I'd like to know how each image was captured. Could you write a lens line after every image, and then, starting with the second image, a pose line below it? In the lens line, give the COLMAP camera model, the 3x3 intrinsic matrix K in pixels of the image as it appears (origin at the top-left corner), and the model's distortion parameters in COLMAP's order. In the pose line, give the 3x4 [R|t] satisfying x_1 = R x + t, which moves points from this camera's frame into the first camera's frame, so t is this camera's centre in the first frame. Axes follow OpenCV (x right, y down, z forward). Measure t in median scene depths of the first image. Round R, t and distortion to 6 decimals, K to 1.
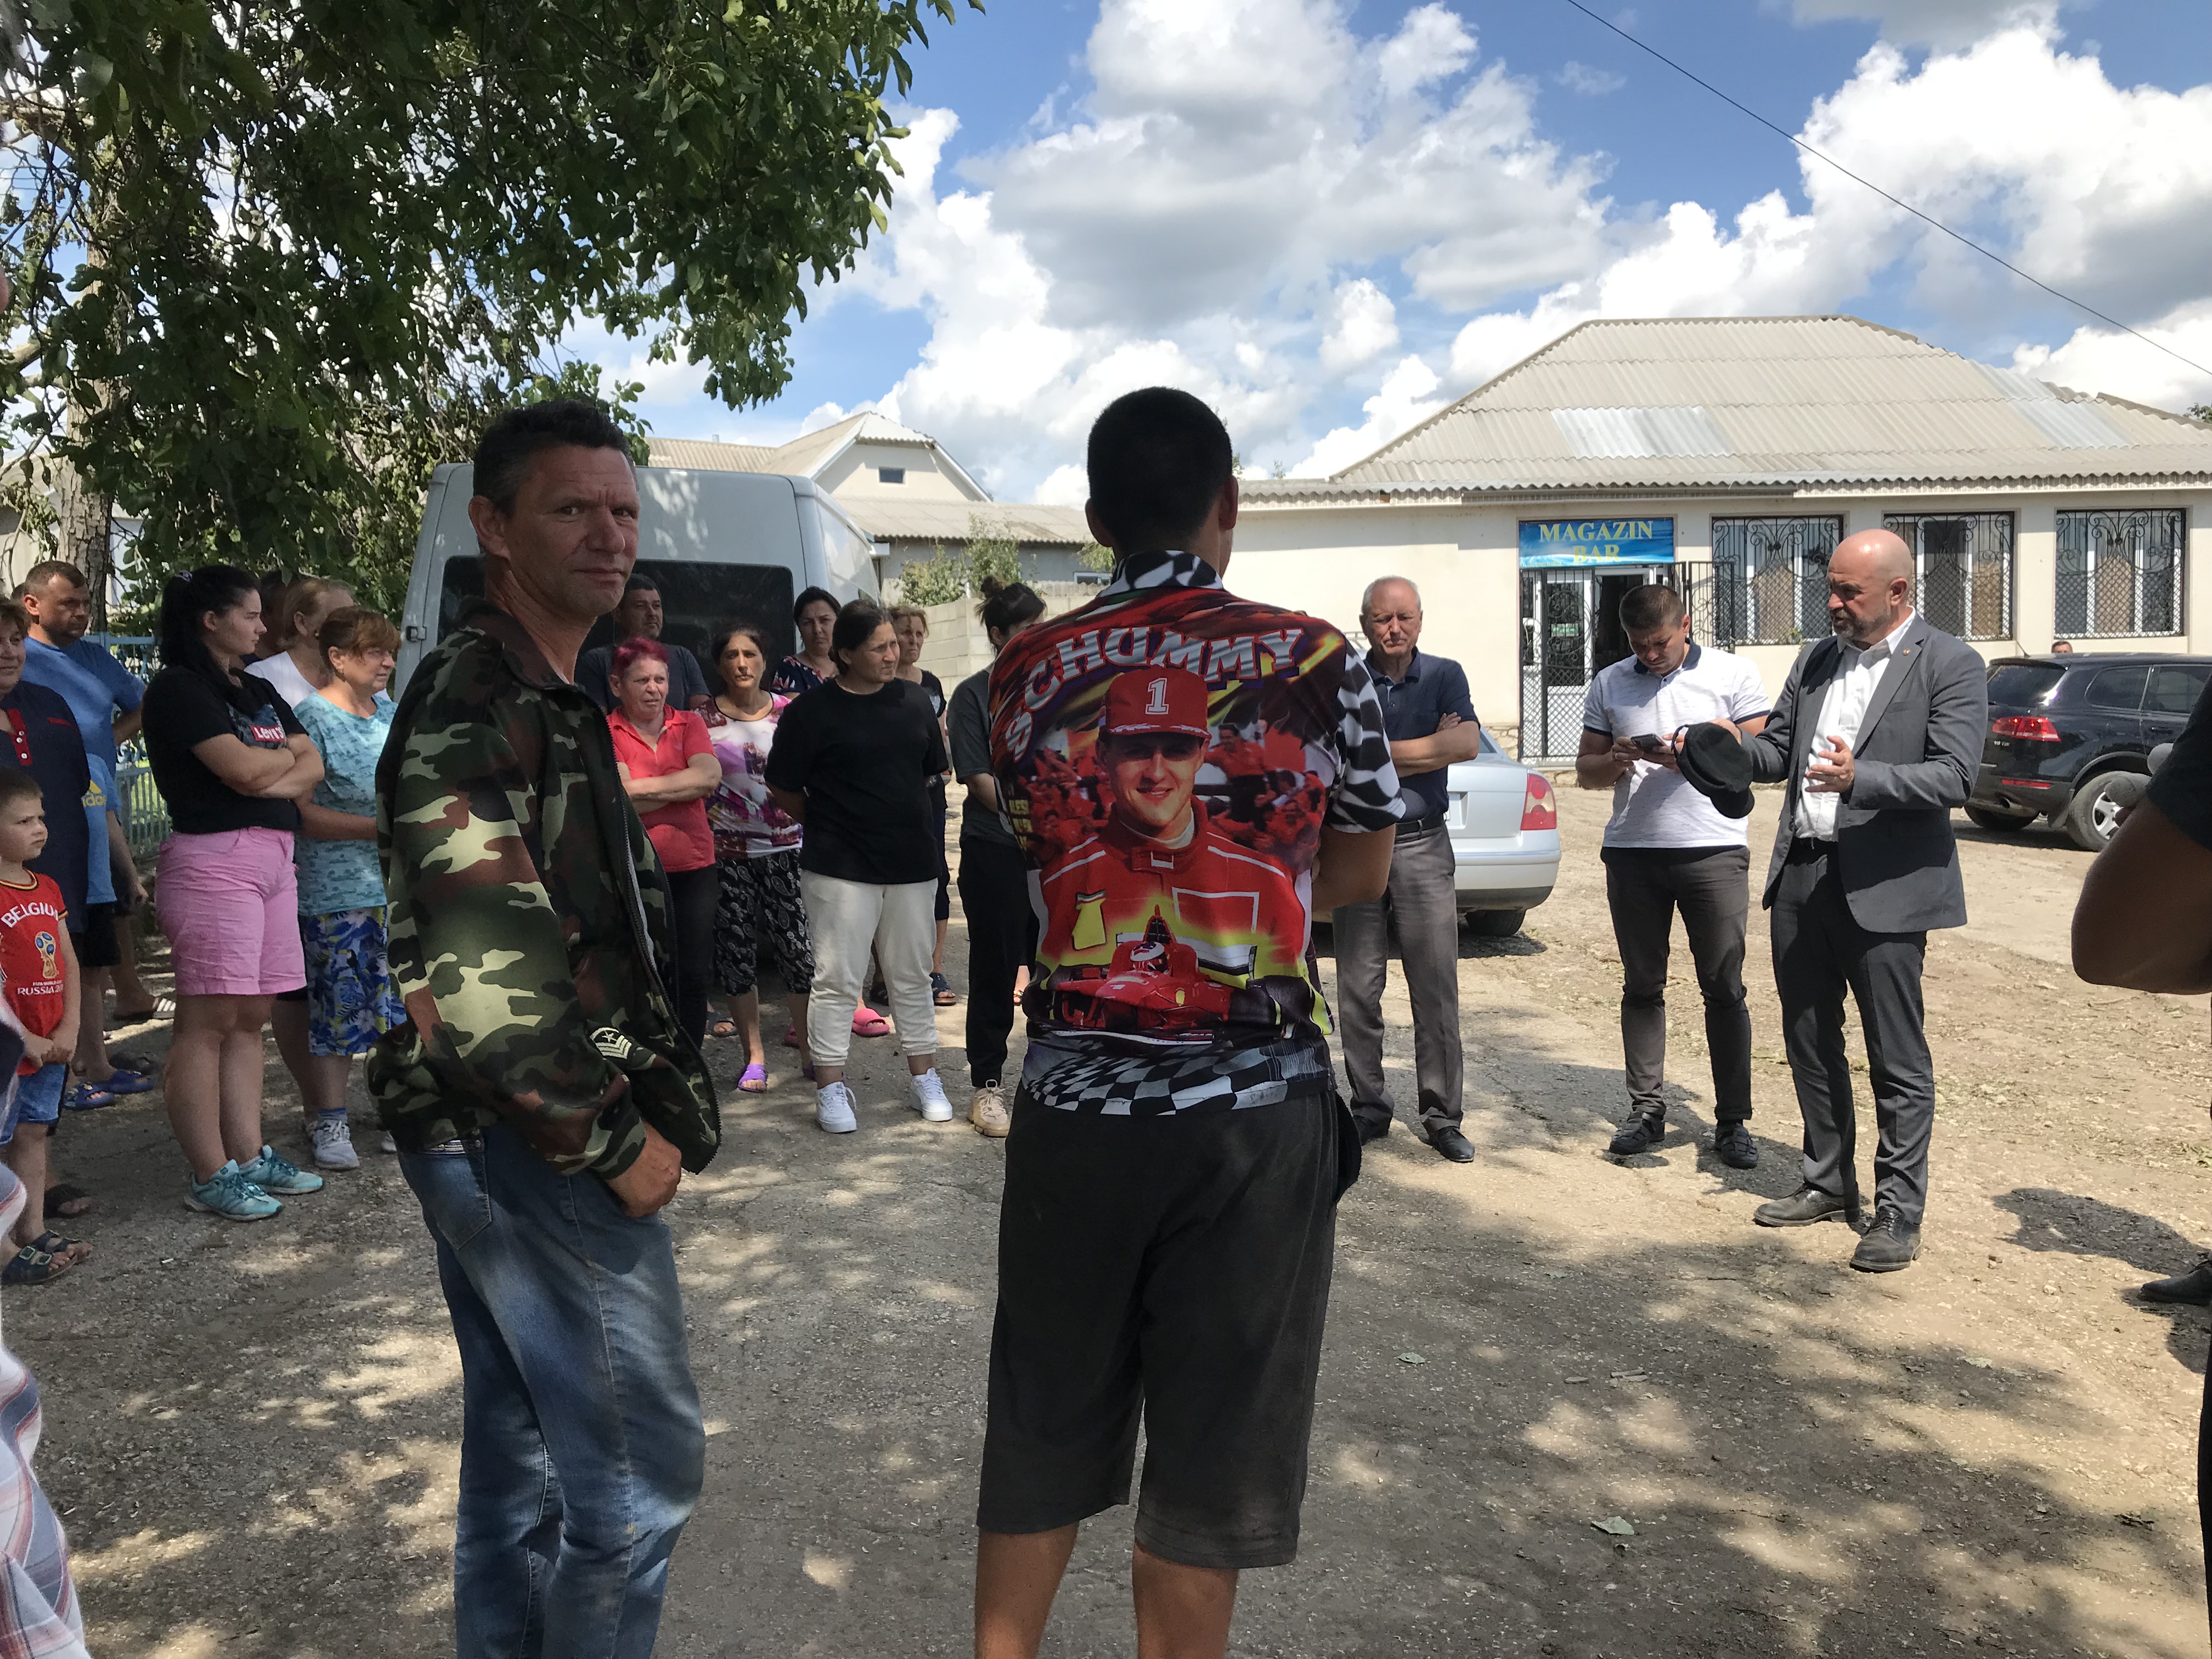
lens RADIAL K [[1798.8, 0, 1103.1], [0, 1798.8, 823.4], [0, 0, 1]] dist [0.058195, 0.004709]
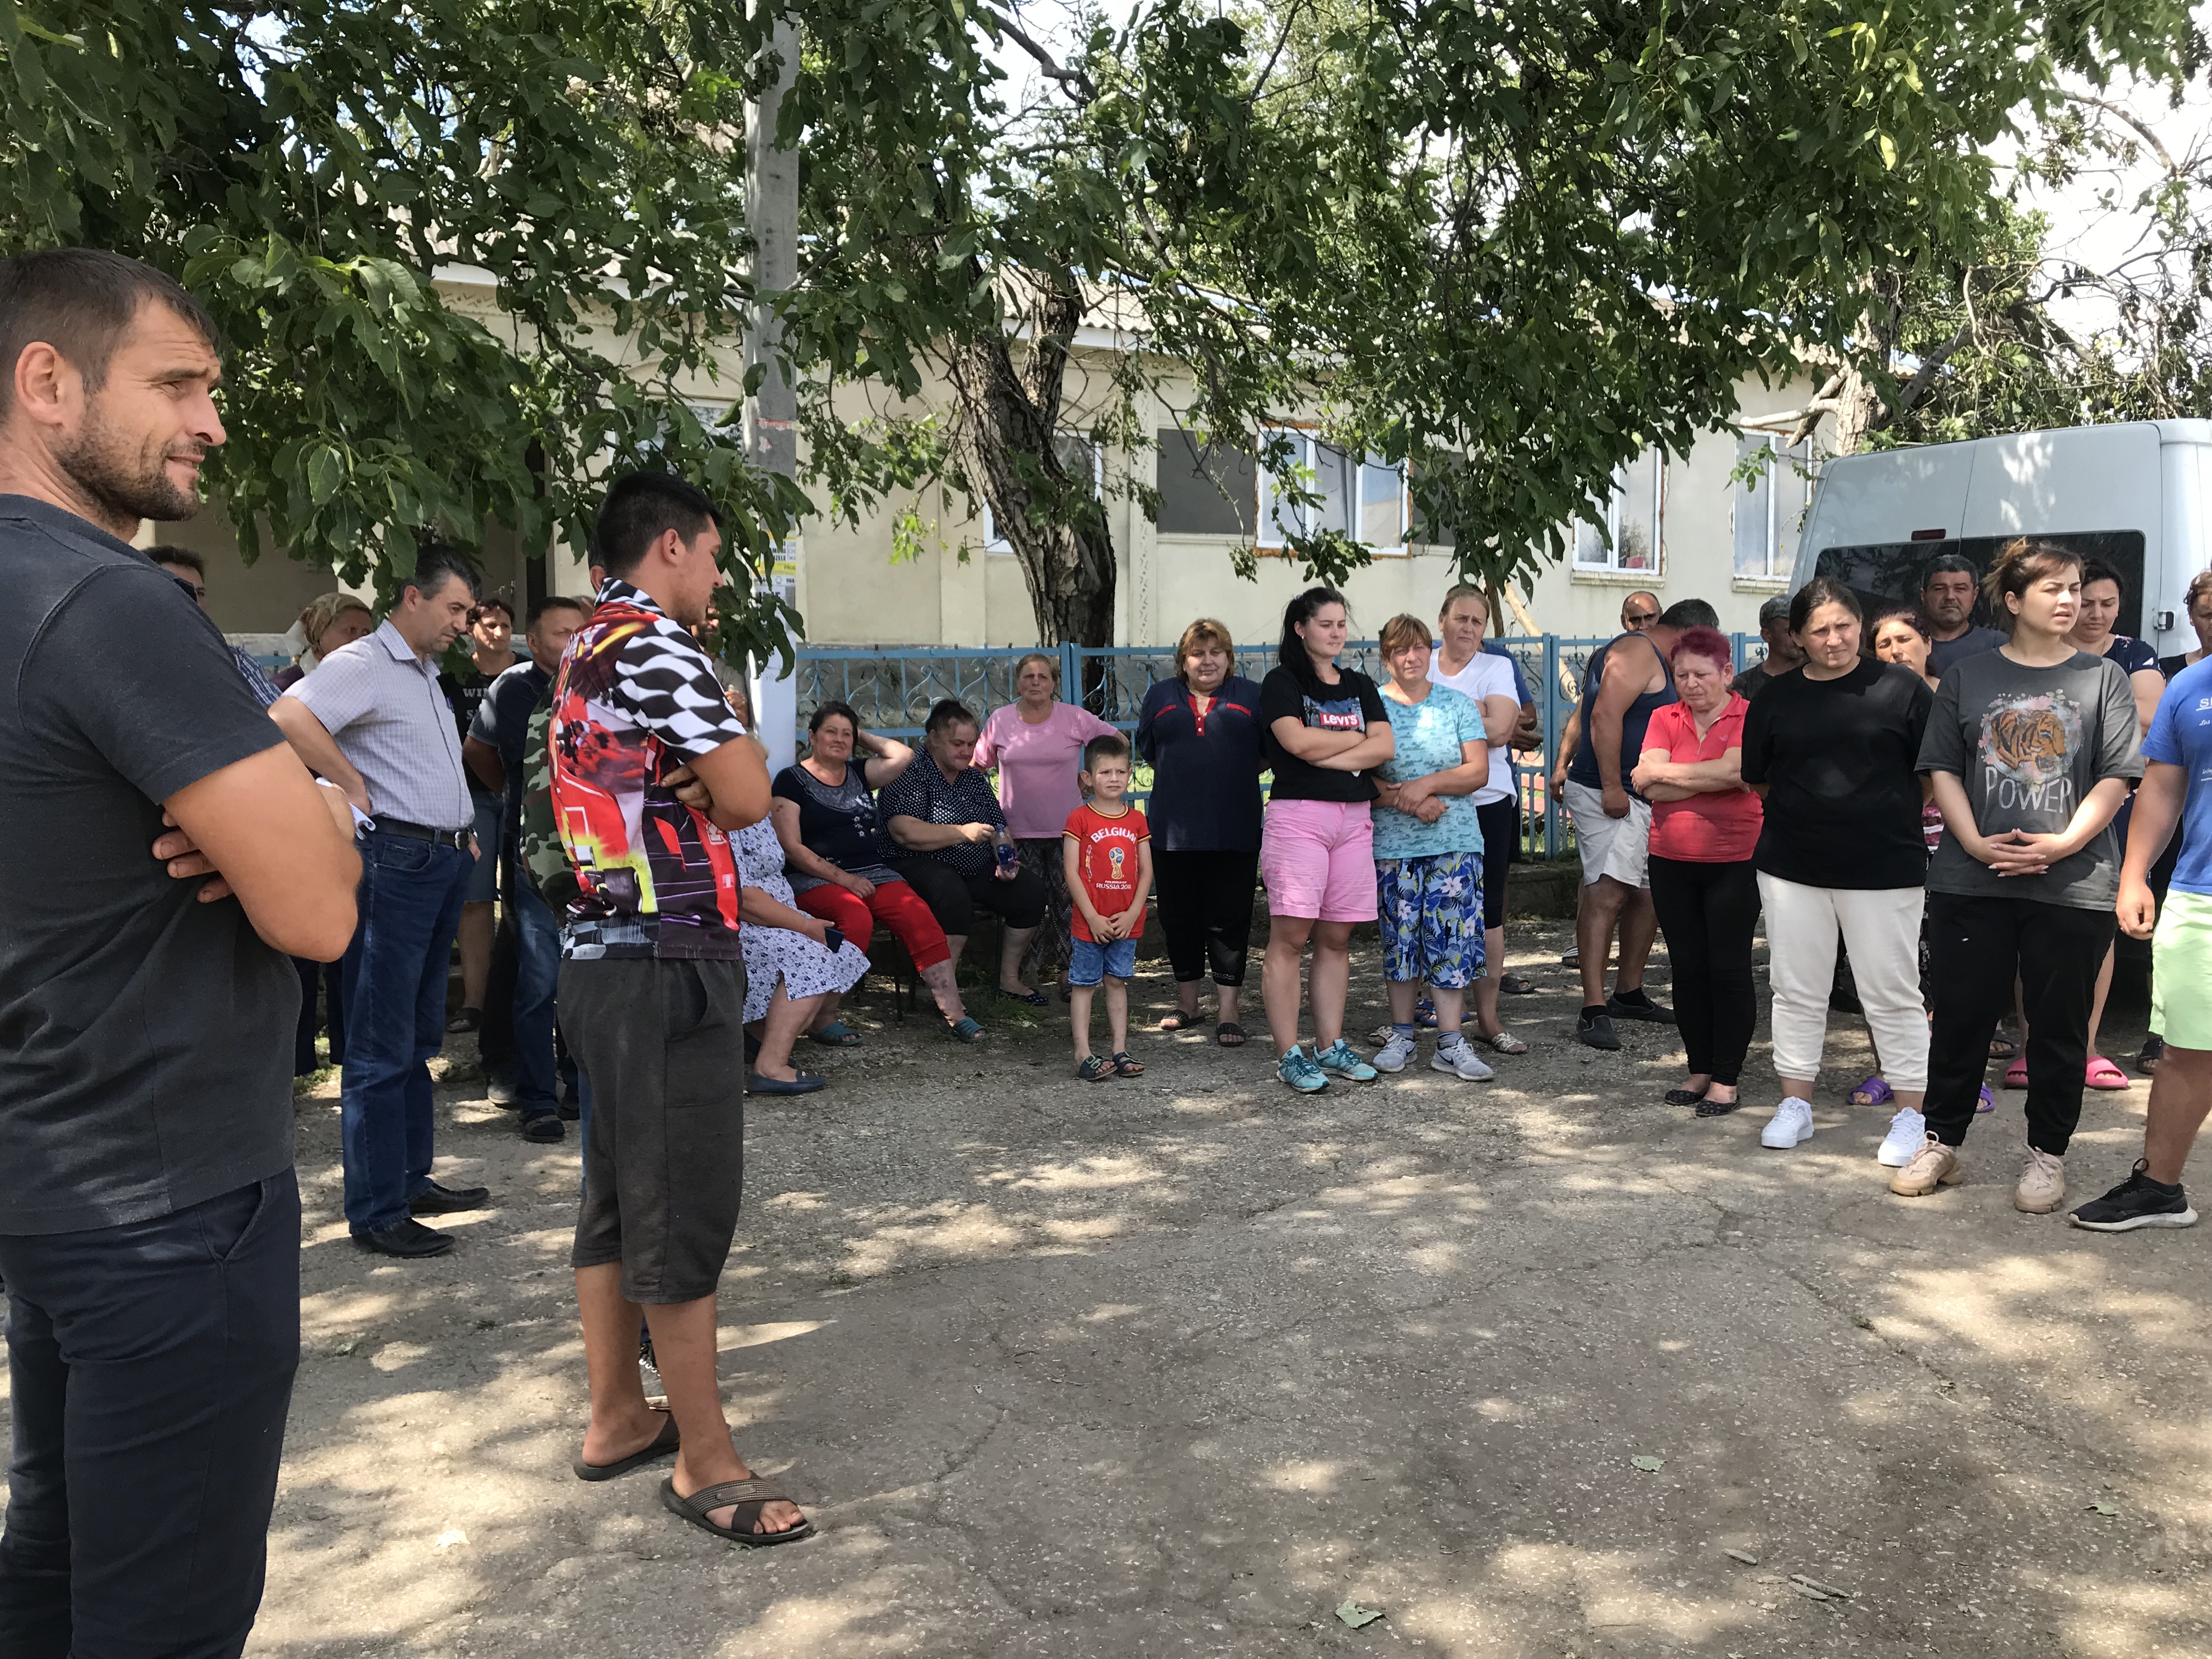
lens RADIAL K [[1798.8, 0, 1102.9], [0, 1798.8, 832.6], [0, 0, 1]] dist [0.058195, 0.004709]
pose [[0.389794, 0.060085, -0.918940, 0.669064], [-0.060917, 0.997366, 0.039373, -0.009452], [0.918885, 0.040632, 0.392428, 0.352344]]
